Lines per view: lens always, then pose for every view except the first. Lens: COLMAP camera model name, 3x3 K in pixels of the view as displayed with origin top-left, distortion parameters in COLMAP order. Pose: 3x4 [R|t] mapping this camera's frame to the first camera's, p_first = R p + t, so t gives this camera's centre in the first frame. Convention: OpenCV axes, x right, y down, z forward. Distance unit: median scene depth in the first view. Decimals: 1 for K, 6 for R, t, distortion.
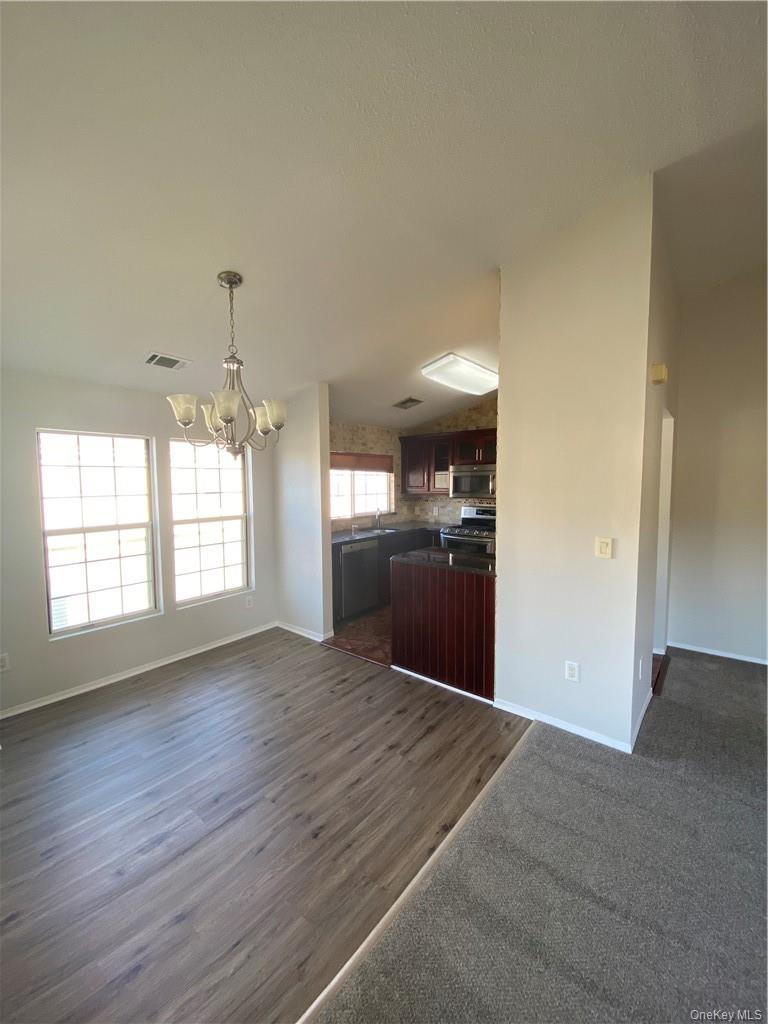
lens RADIAL K [[416.3, 0, 383.6], [0, 416.3, 508.7], [0, 0, 1]] dist [0.014082, -0.016085]
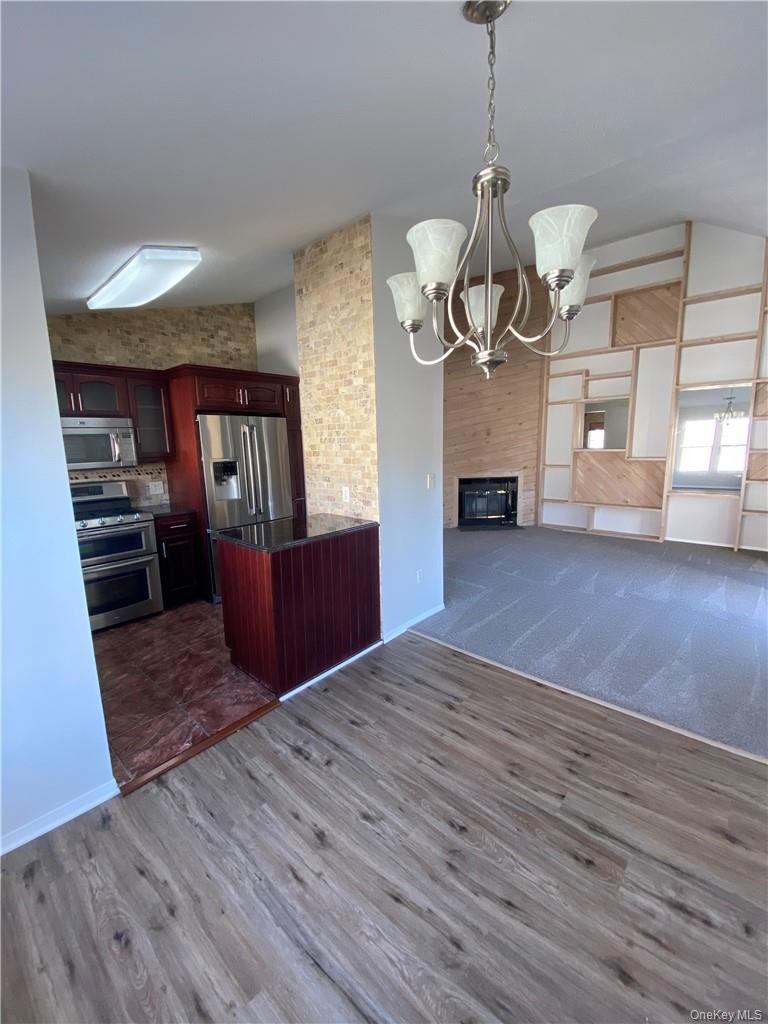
lens RADIAL K [[416.3, 0, 385.3], [0, 416.3, 507.2], [0, 0, 1]] dist [0.014082, -0.016085]
pose [[0.043416, -0.155253, 0.986920, -0.629612], [0.096144, 0.983916, 0.150551, -0.032023], [-0.994420, 0.088350, 0.057645, 0.765686]]
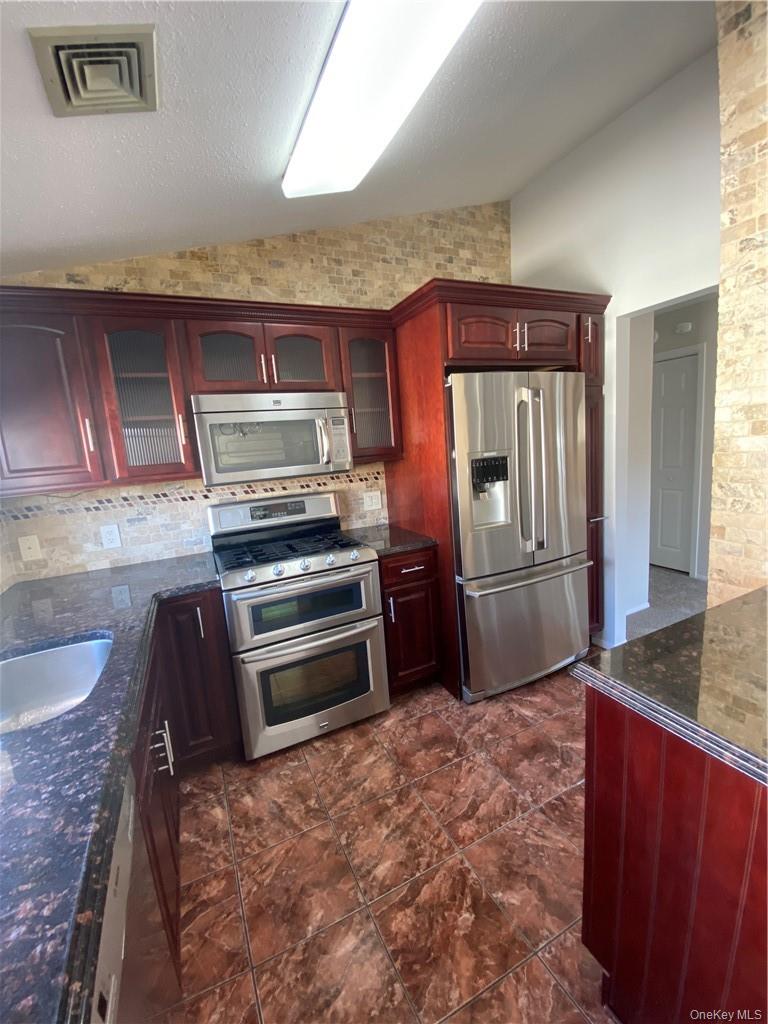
lens RADIAL K [[416.3, 0, 383.4], [0, 416.3, 508.2], [0, 0, 1]] dist [0.014082, -0.016085]
pose [[0.426011, -0.166495, 0.889266, -0.152526], [0.142723, 0.982981, 0.115668, -0.044798], [-0.893390, 0.077643, 0.442523, 1.124673]]
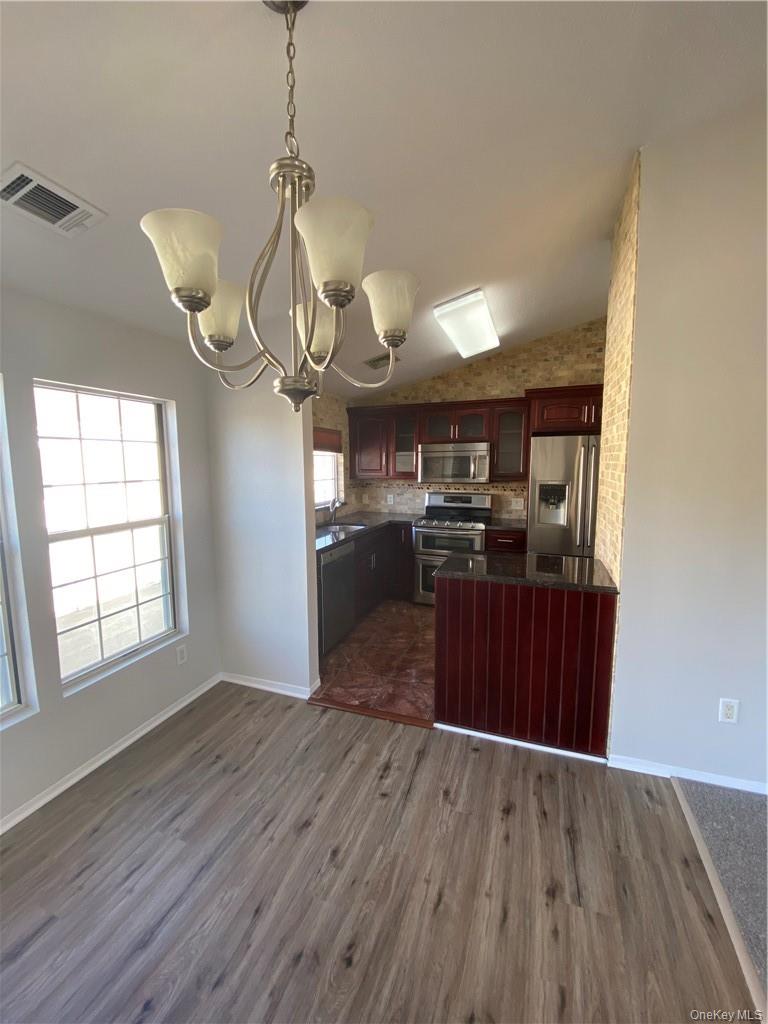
lens RADIAL K [[416.3, 0, 383.0], [0, 416.3, 508.3], [0, 0, 1]] dist [0.014082, -0.016085]
pose [[0.944632, -0.037462, 0.325985, -0.286822], [0.025177, 0.998808, 0.041825, -0.020622], [-0.327163, -0.031302, 0.944449, 0.377241]]
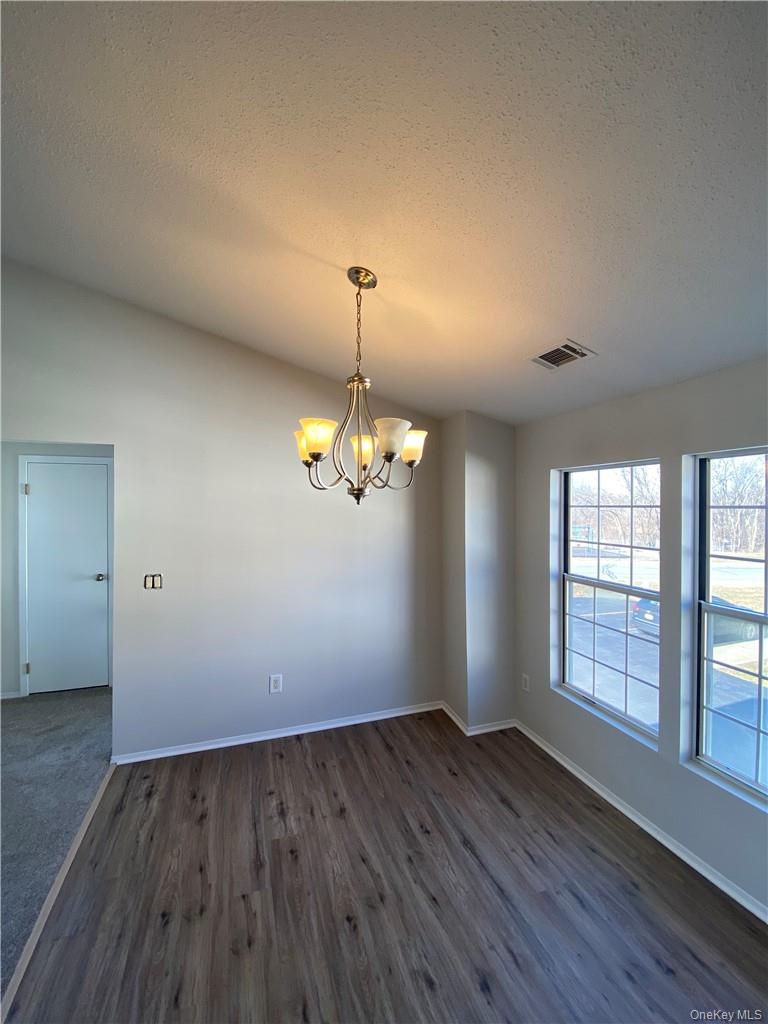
lens RADIAL K [[416.3, 0, 381.7], [0, 416.3, 505.0], [0, 0, 1]] dist [0.014082, -0.016085]
pose [[-0.531950, -0.000549, -0.846776, 0.194181], [-0.063946, 0.997170, 0.039525, -0.102167], [0.844358, 0.075173, -0.530480, 0.996960]]
